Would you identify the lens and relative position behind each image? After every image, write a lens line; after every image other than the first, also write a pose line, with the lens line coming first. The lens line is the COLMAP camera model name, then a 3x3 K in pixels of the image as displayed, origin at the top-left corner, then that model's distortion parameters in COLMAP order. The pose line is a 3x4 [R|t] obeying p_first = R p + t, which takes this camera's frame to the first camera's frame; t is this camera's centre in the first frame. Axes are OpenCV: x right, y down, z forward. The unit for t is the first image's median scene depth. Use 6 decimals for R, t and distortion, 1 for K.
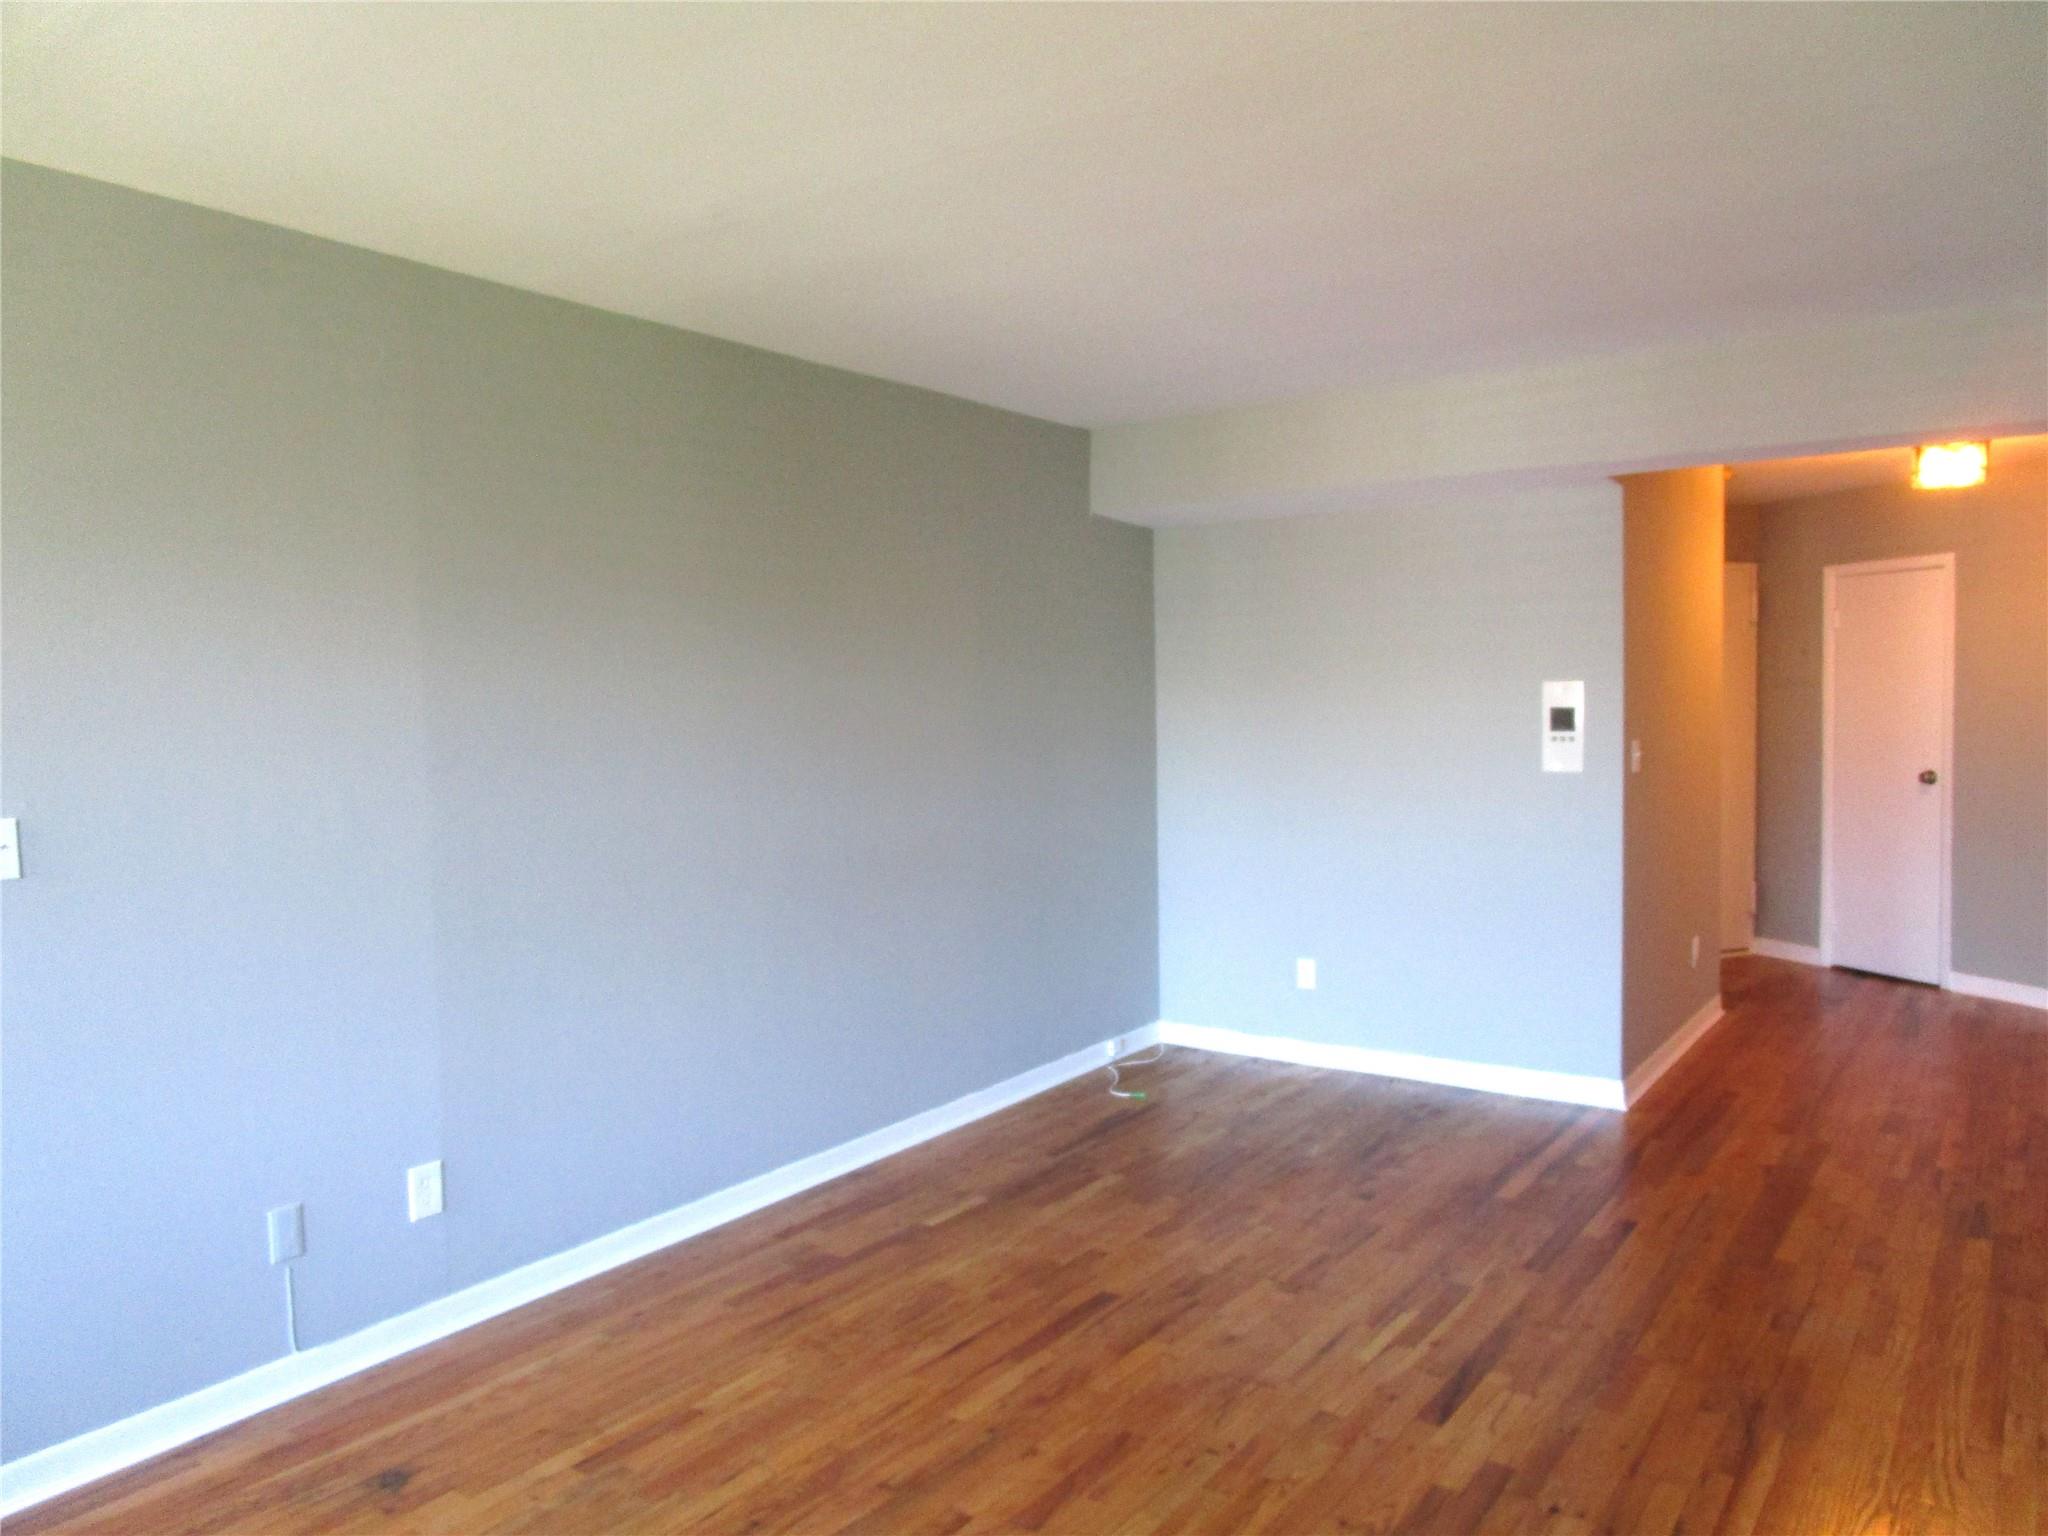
lens RADIAL K [[1511.5, 0, 1027.4], [0, 1511.5, 757.3], [0, 0, 1]] dist [-0.026562, 0.007324]
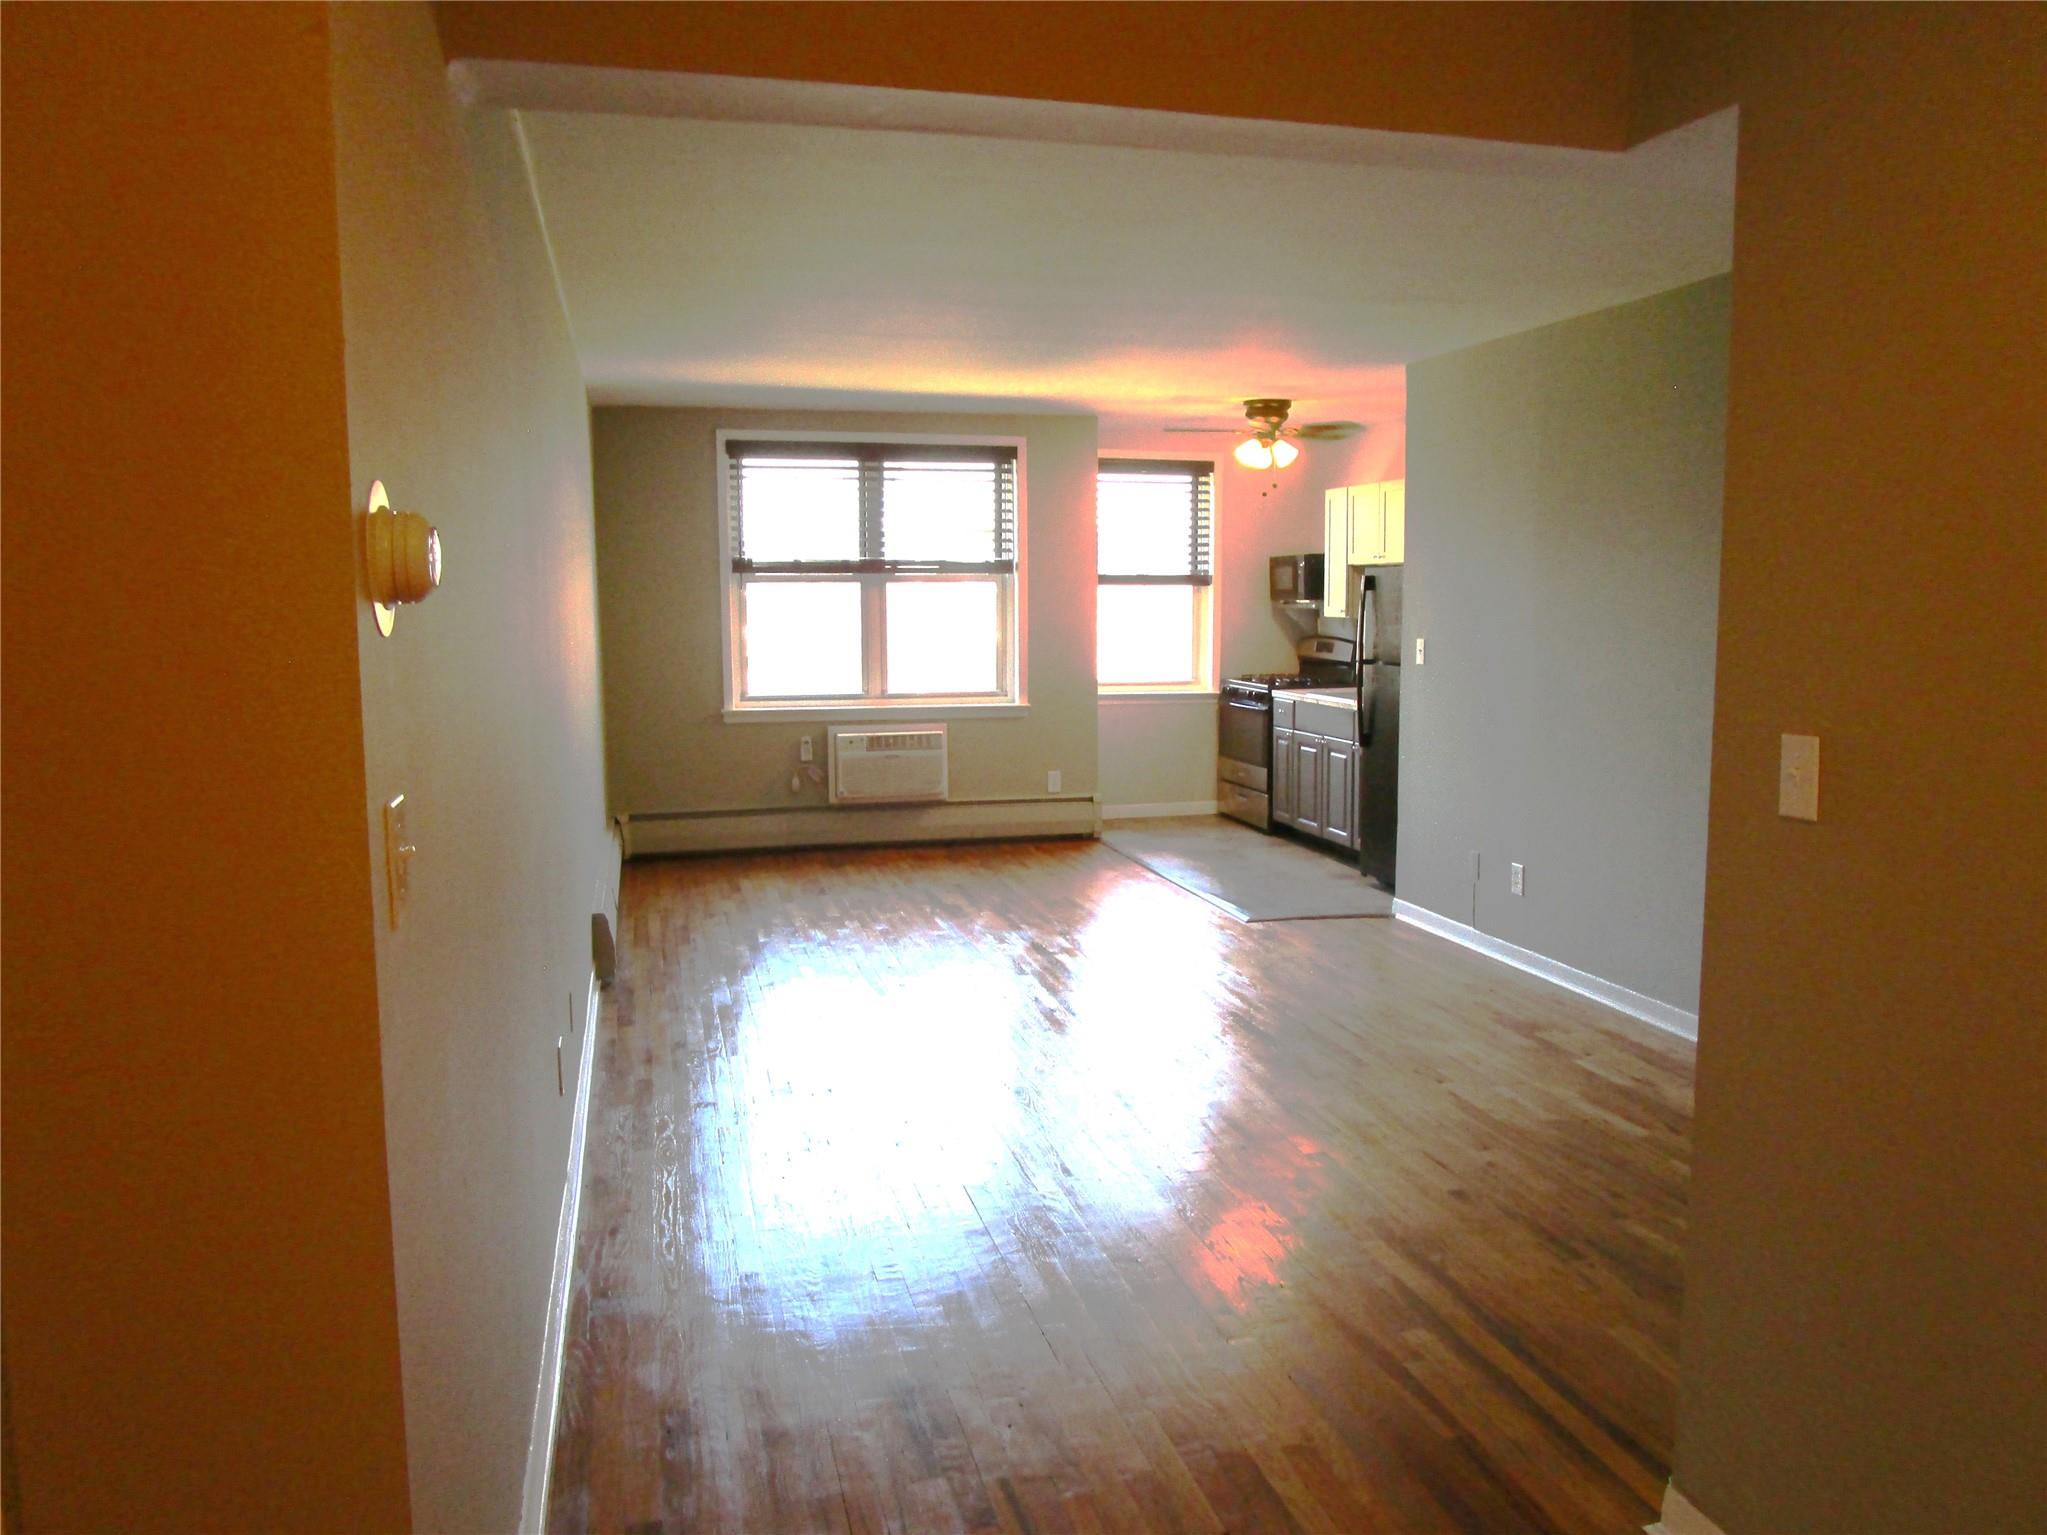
lens RADIAL K [[1510.7, 0, 1037.3], [0, 1510.7, 758.6], [0, 0, 1]] dist [-0.026562, 0.007324]
pose [[-0.642501, 0.106319, -0.758873, 1.070287], [-0.020195, 0.987635, 0.155466, -0.092928], [0.766019, 0.115213, -0.632409, 1.407068]]
